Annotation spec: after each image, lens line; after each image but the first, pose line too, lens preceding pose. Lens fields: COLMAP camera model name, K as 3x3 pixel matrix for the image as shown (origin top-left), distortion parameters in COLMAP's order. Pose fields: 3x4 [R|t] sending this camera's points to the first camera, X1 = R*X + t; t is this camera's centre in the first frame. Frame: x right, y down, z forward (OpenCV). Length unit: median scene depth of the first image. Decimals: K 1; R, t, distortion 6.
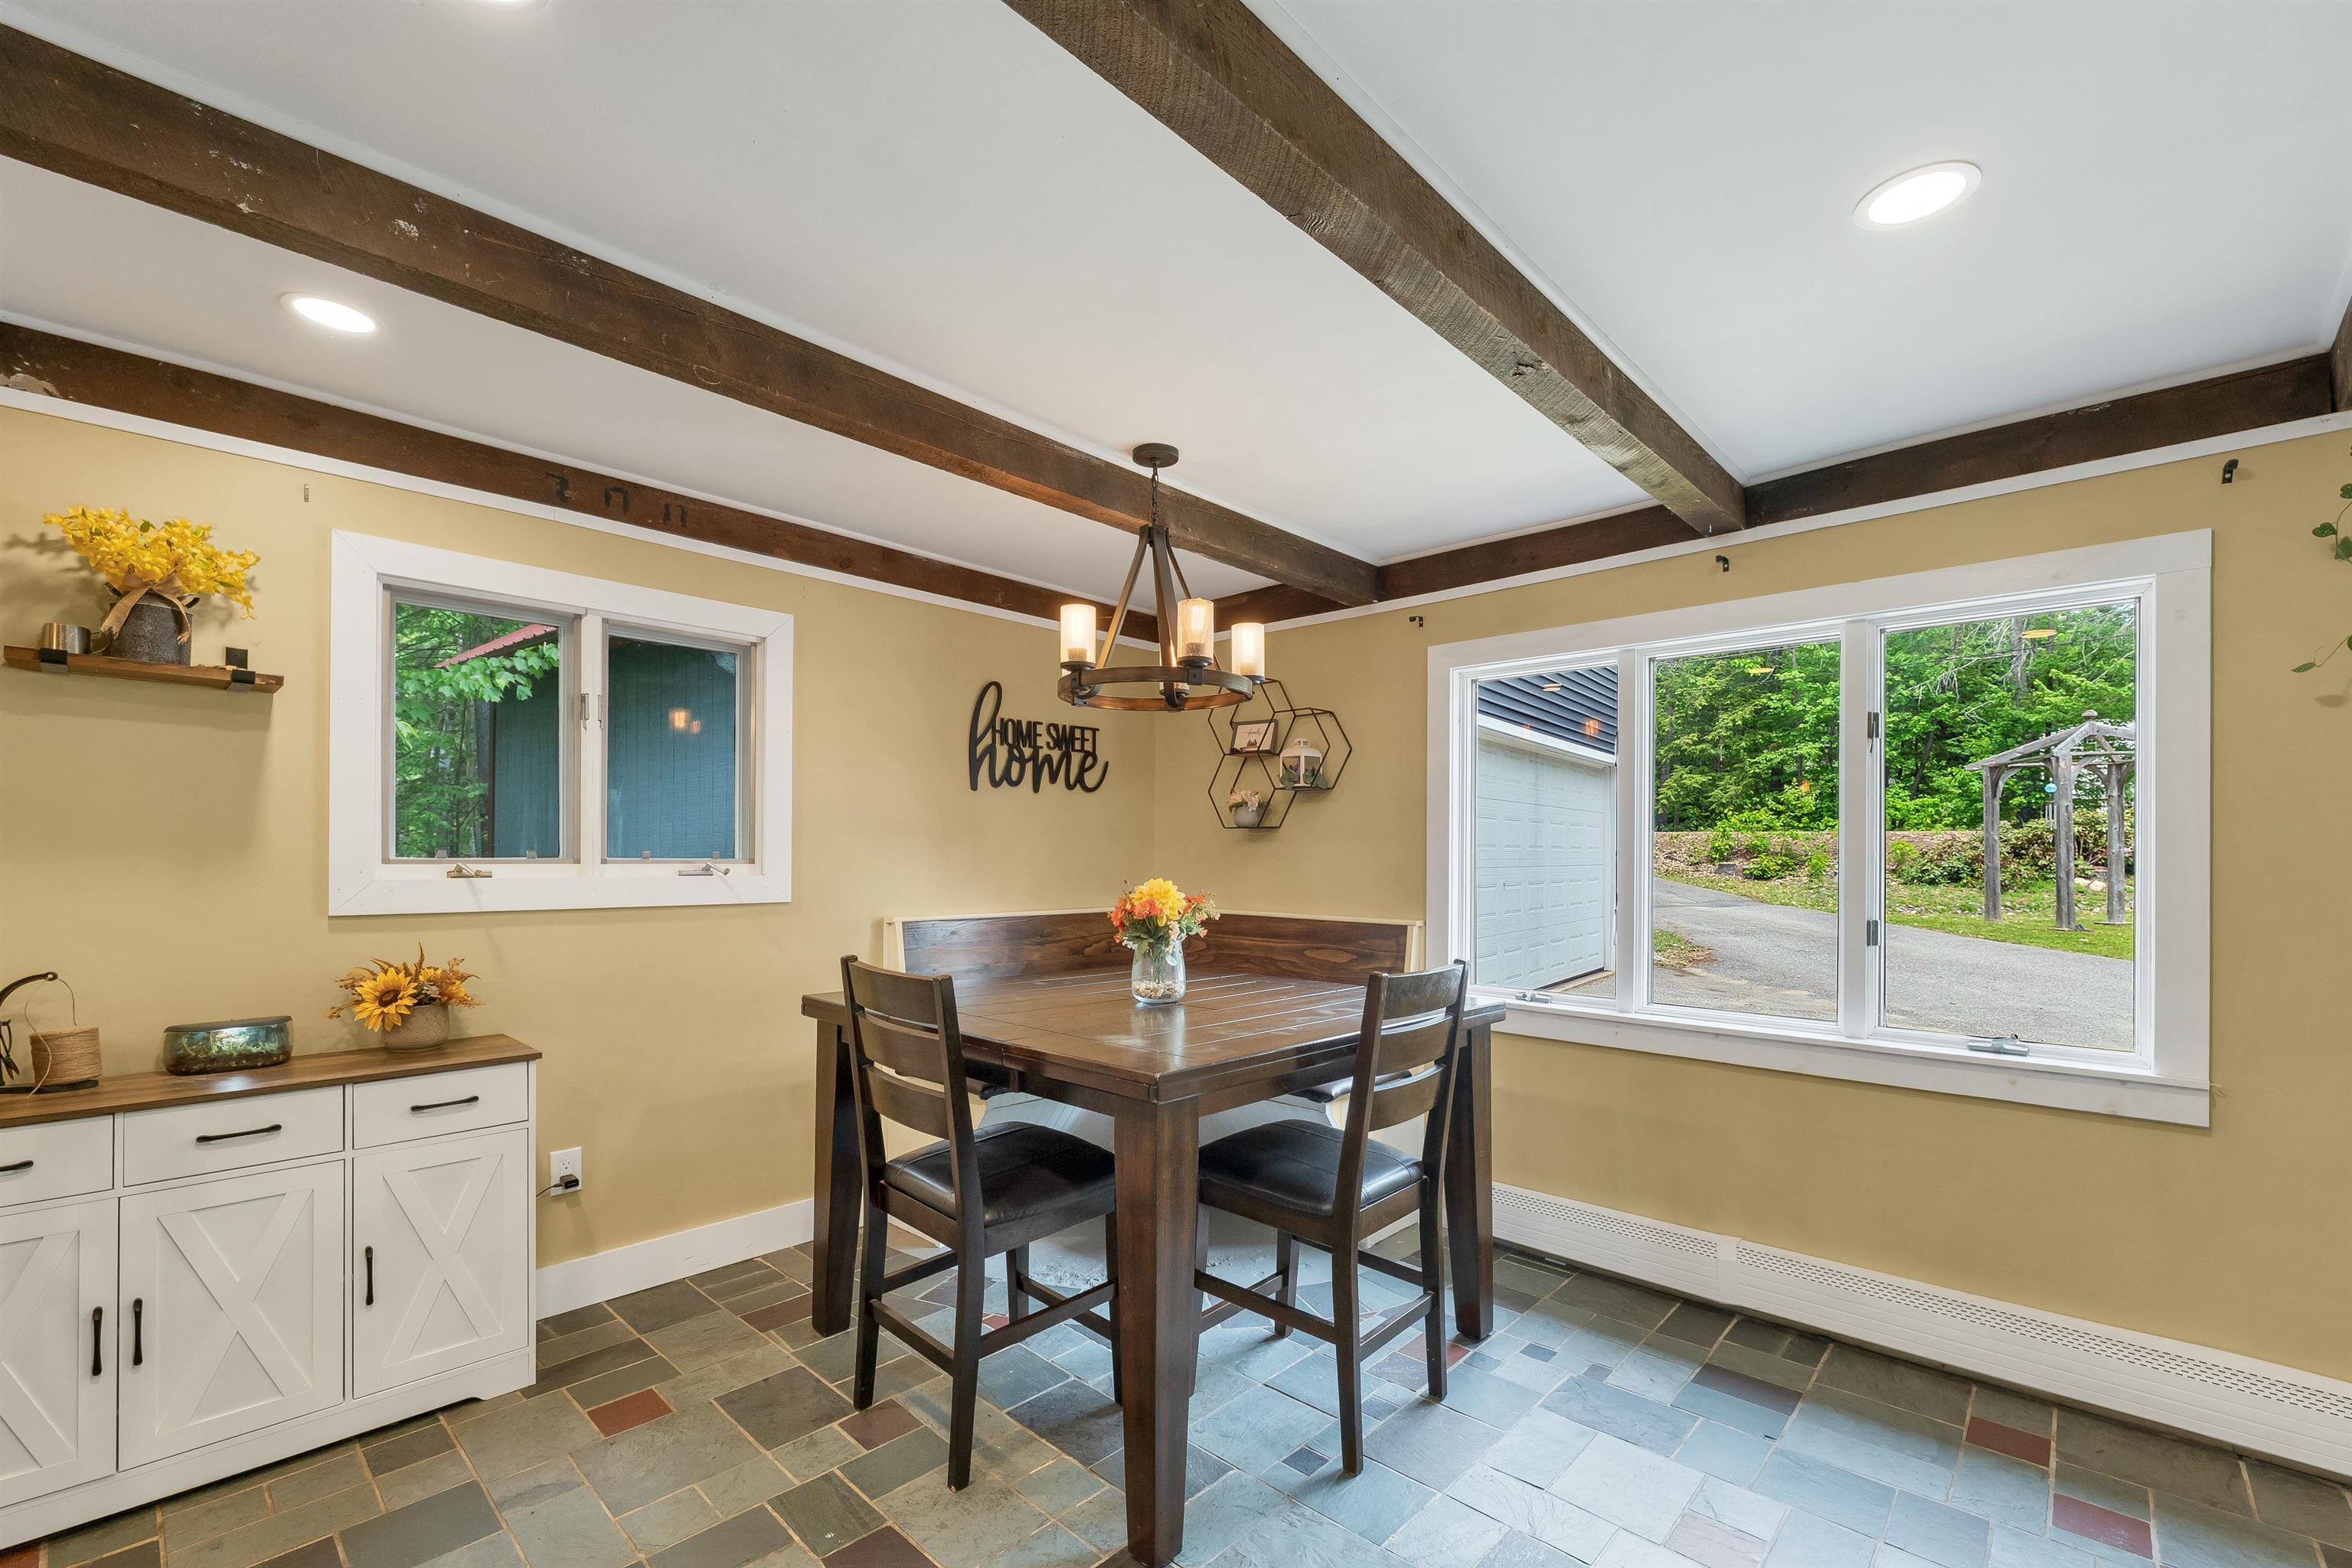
lens RADIAL K [[991.2, 0, 1171.4], [0, 991.2, 848.4], [0, 0, 1]] dist [-0.000958, 0.000051]
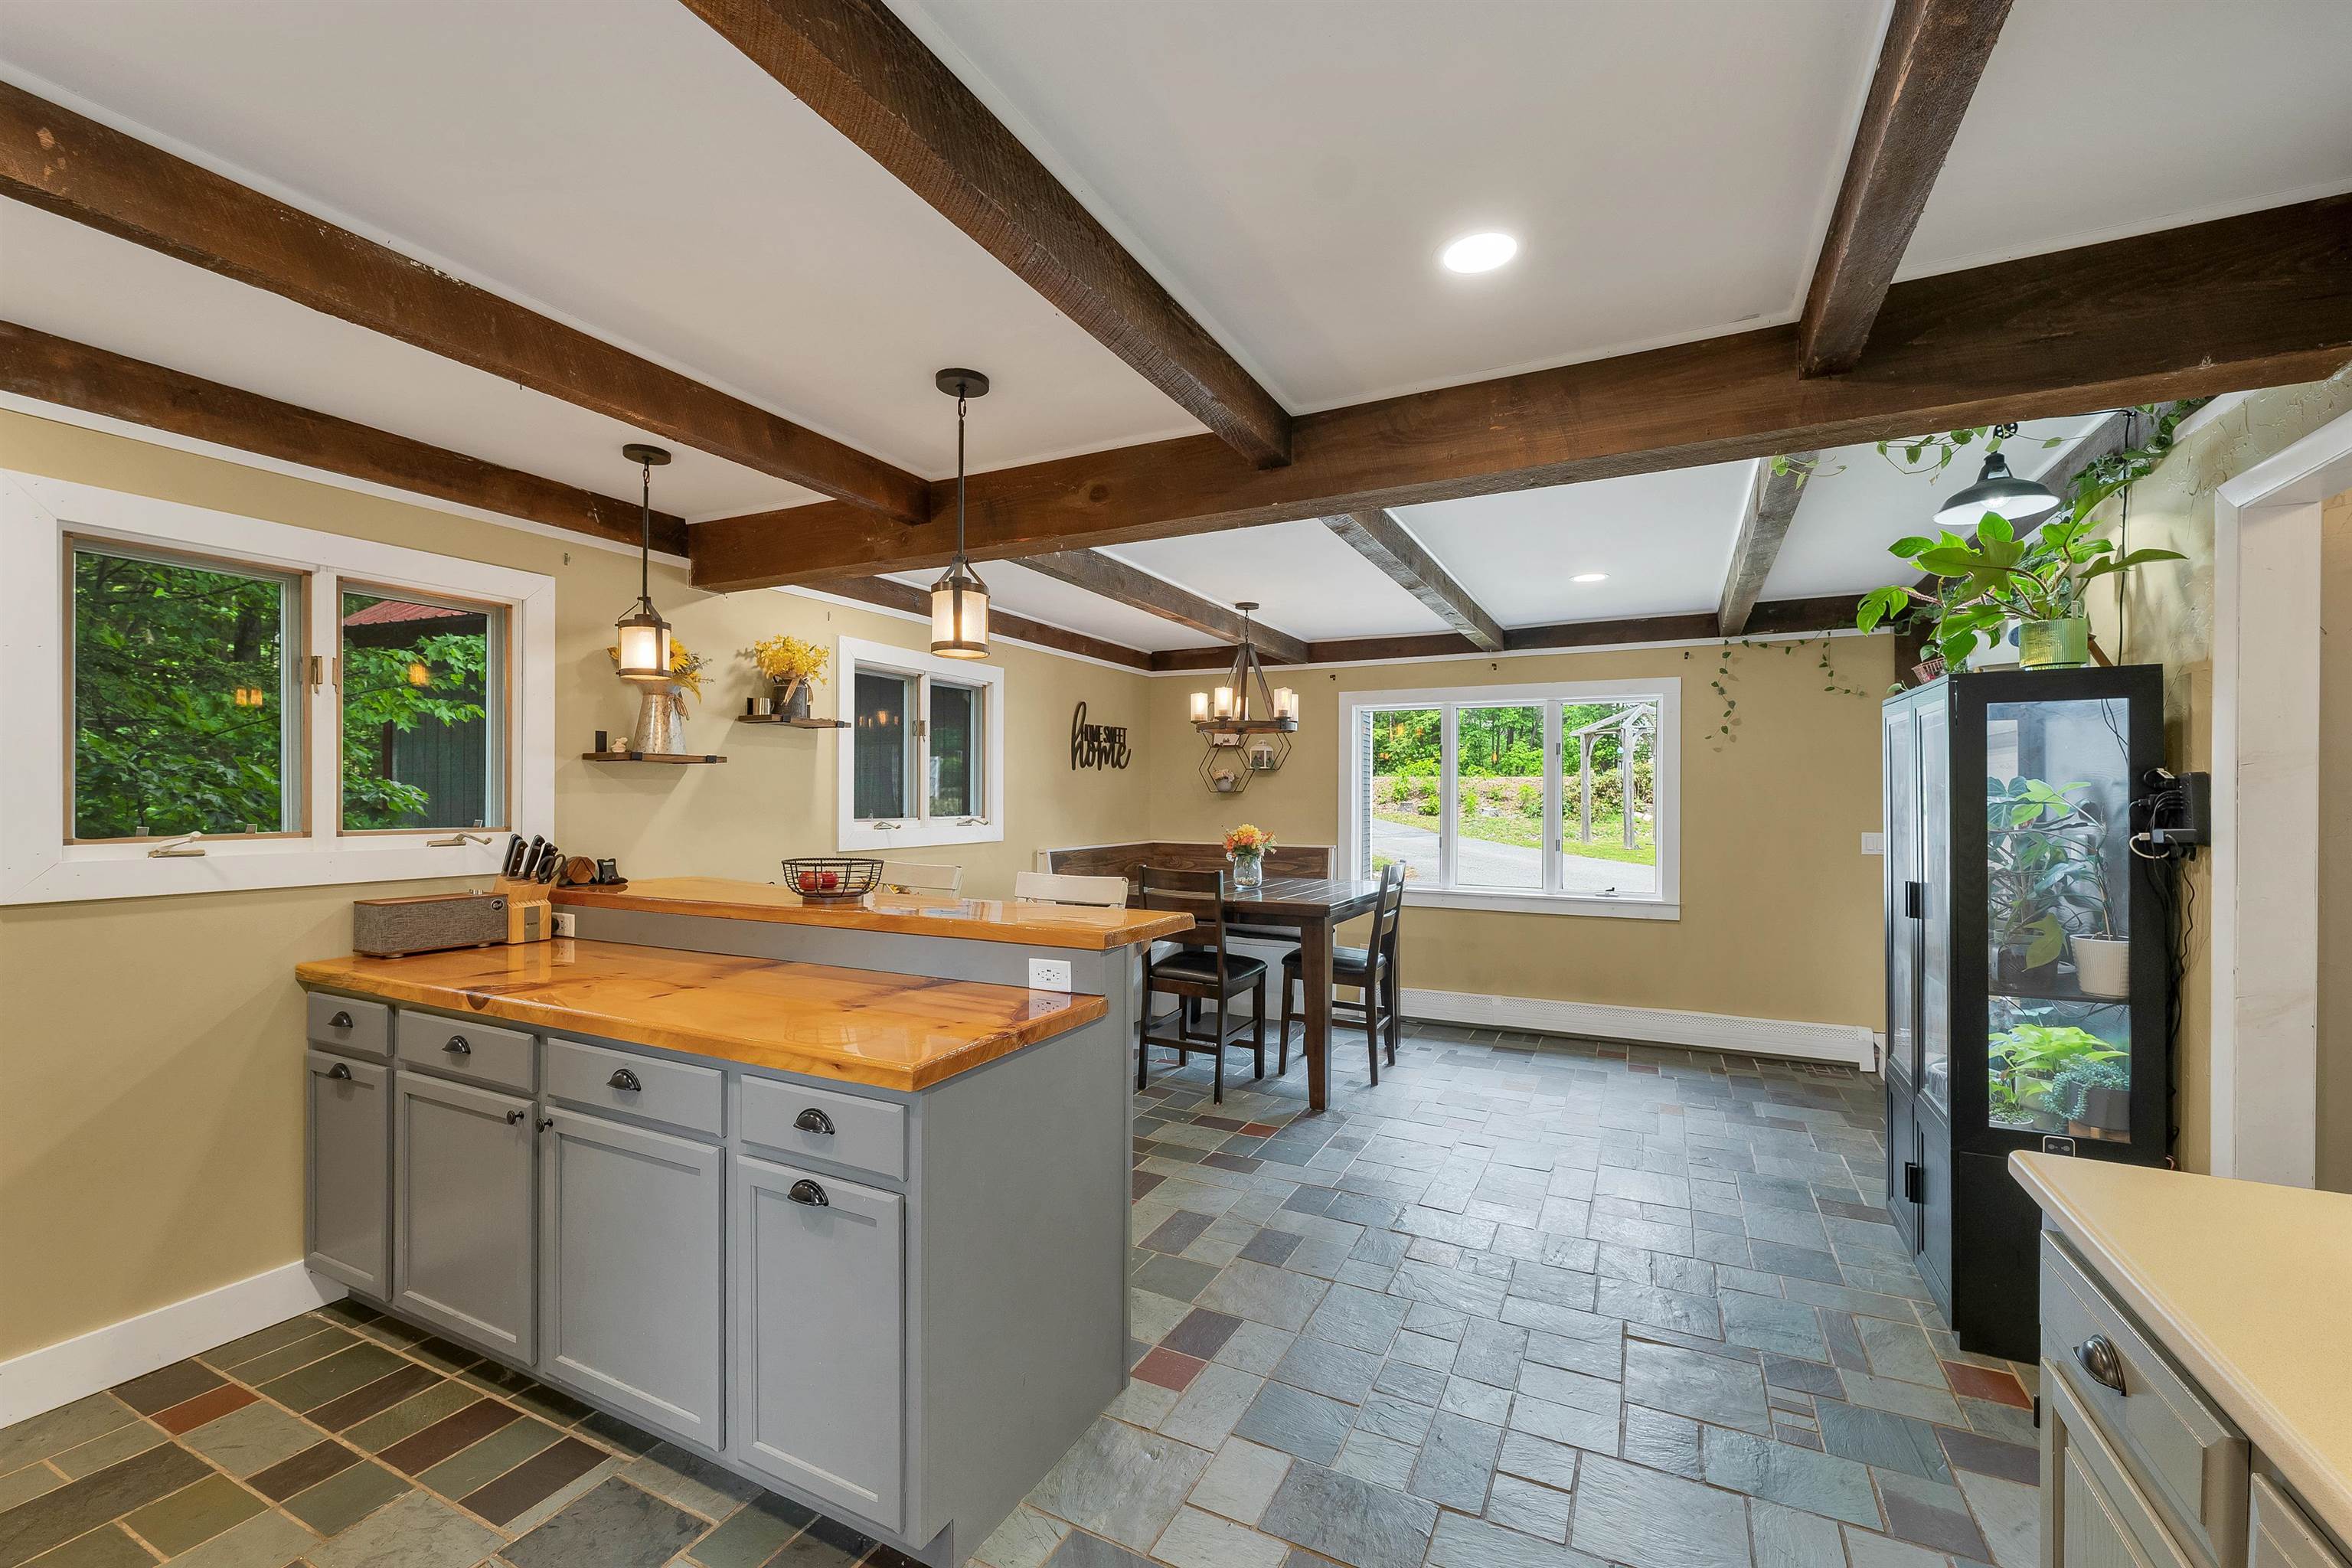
lens RADIAL K [[961.4, 0, 1178.8], [0, 961.4, 796.8], [0, 0, 1]] dist [0.000330, -0.000002]
pose [[0.956176, -0.005100, 0.292747, -0.730631], [0.002499, 0.999954, 0.009259, -0.043576], [-0.292781, -0.008122, 0.956145, -0.799027]]
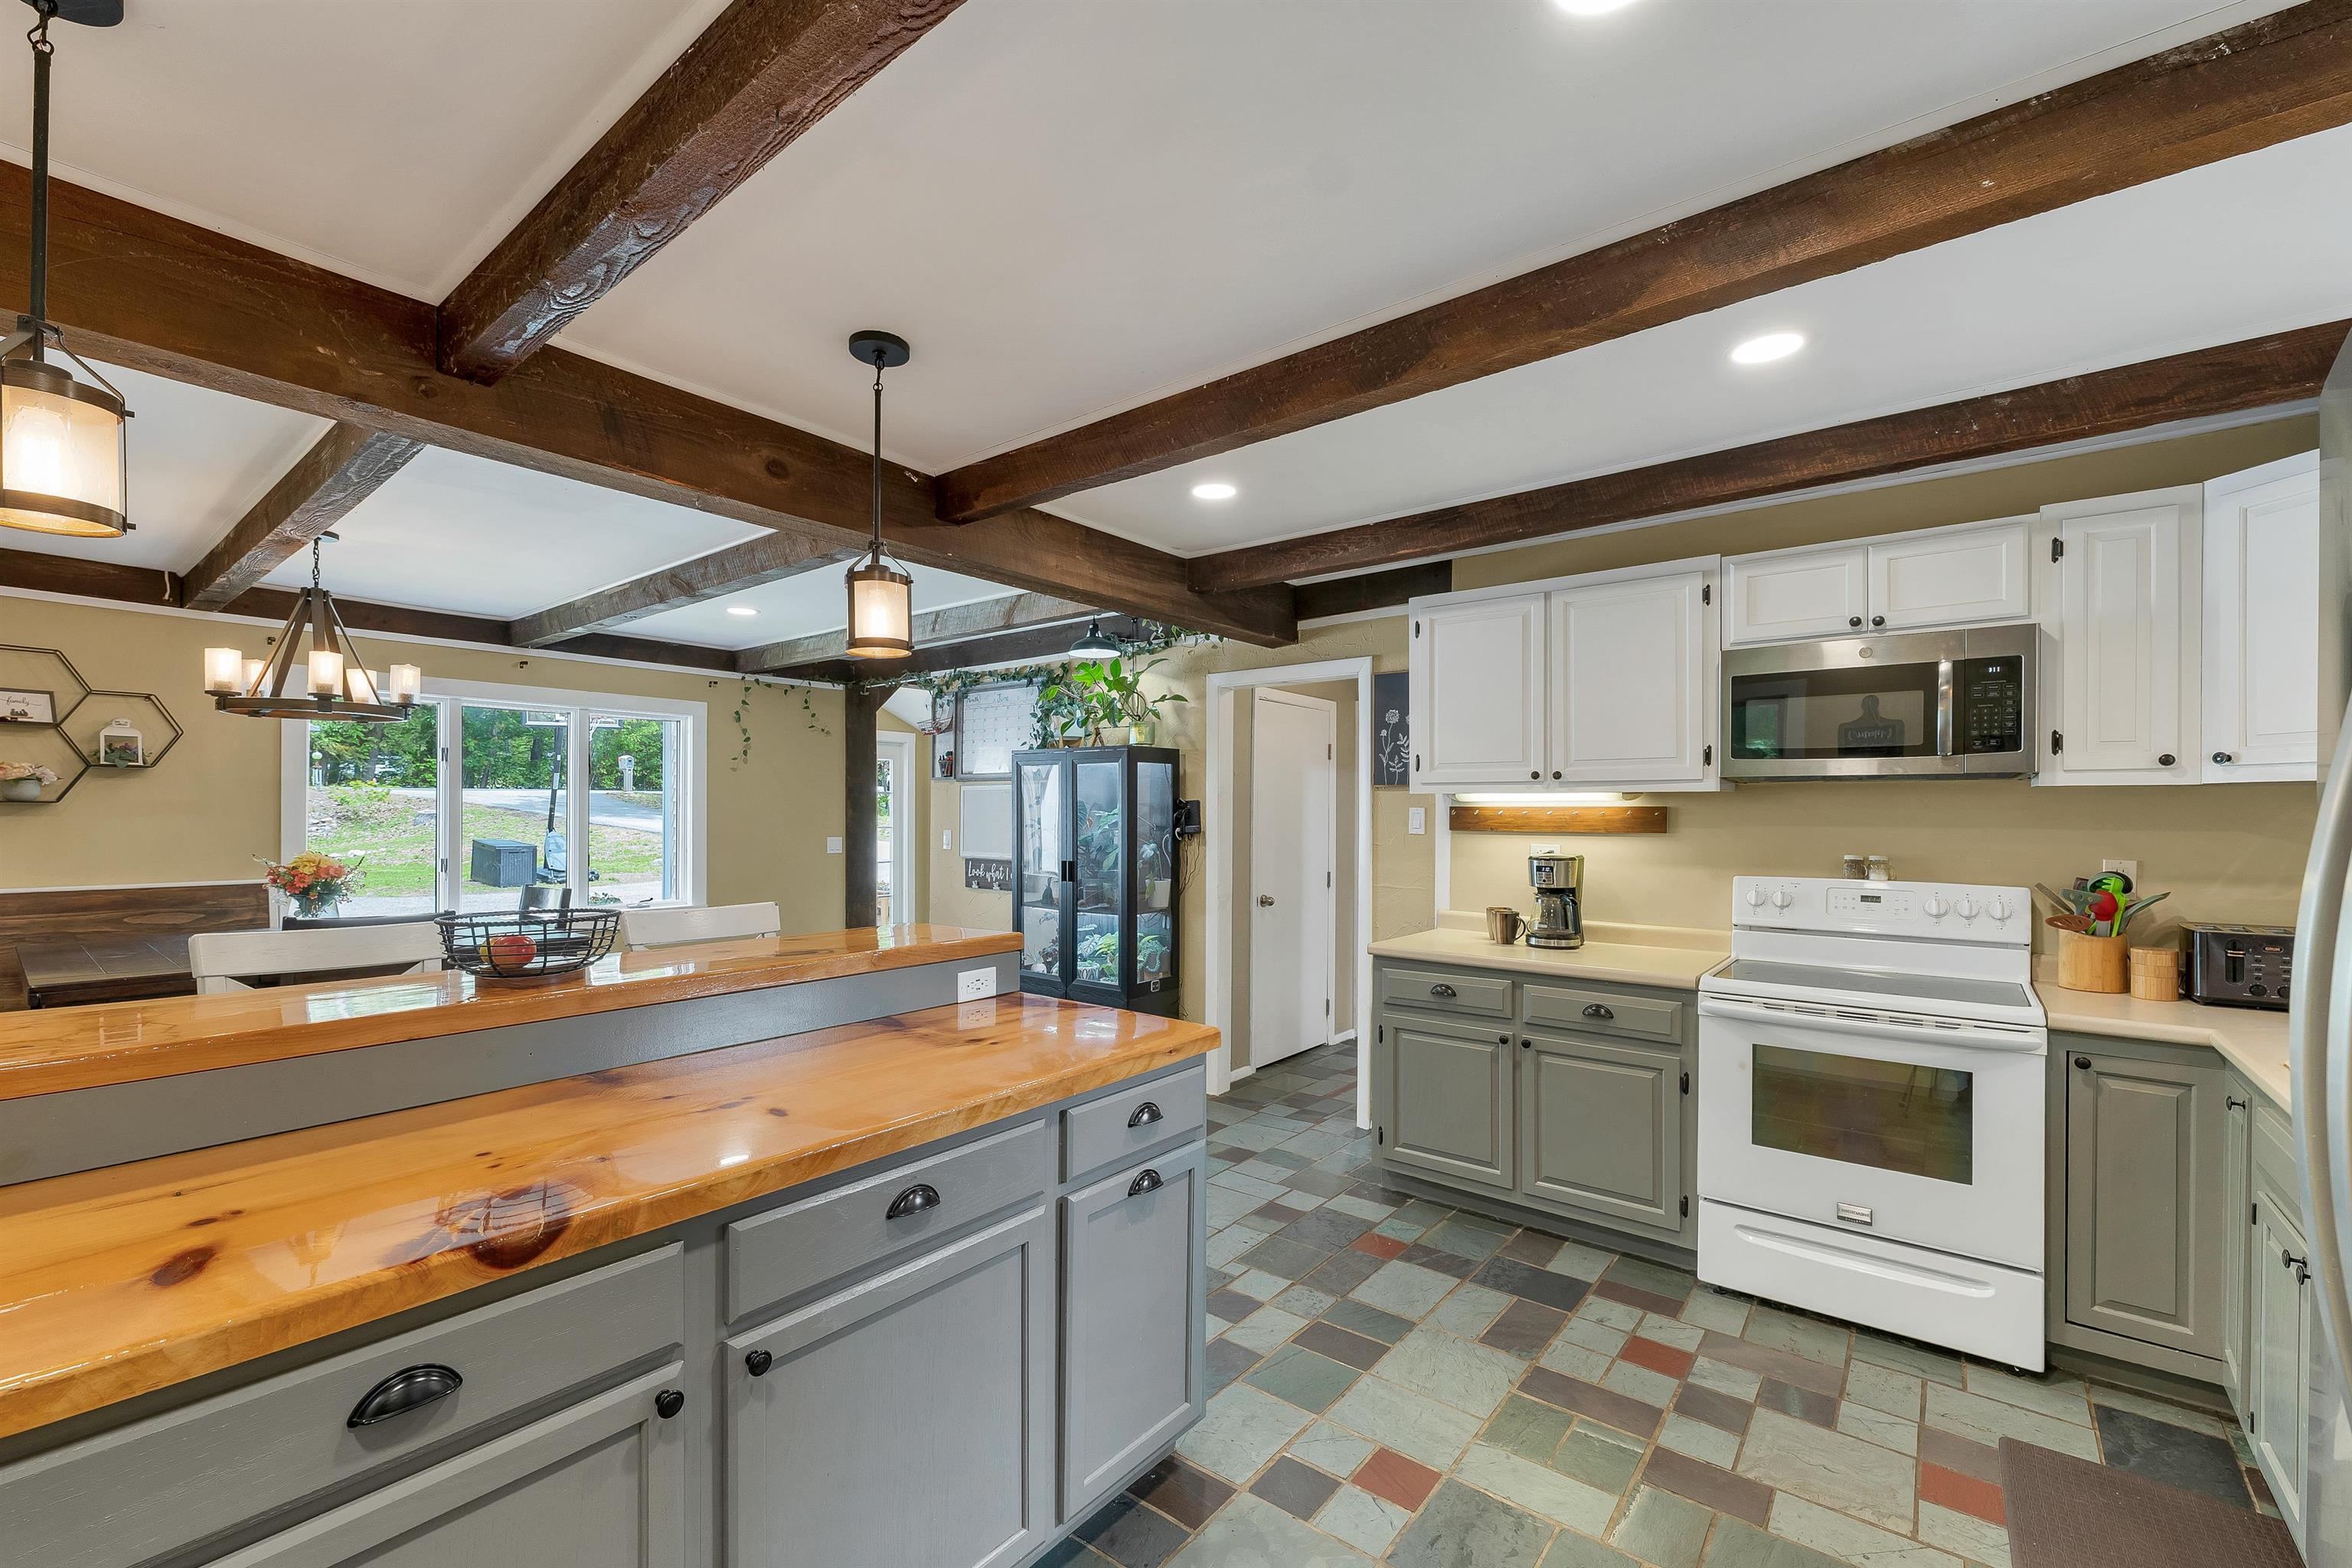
lens RADIAL K [[967.8, 0, 1169.8], [0, 967.8, 814.9], [0, 0, 1]] dist [0.000779, 0.000413]
pose [[-0.084383, -0.010659, 0.996376, -1.497039], [-0.009509, 0.999906, 0.009892, -0.044107], [-0.996388, -0.008640, -0.084476, -0.044686]]
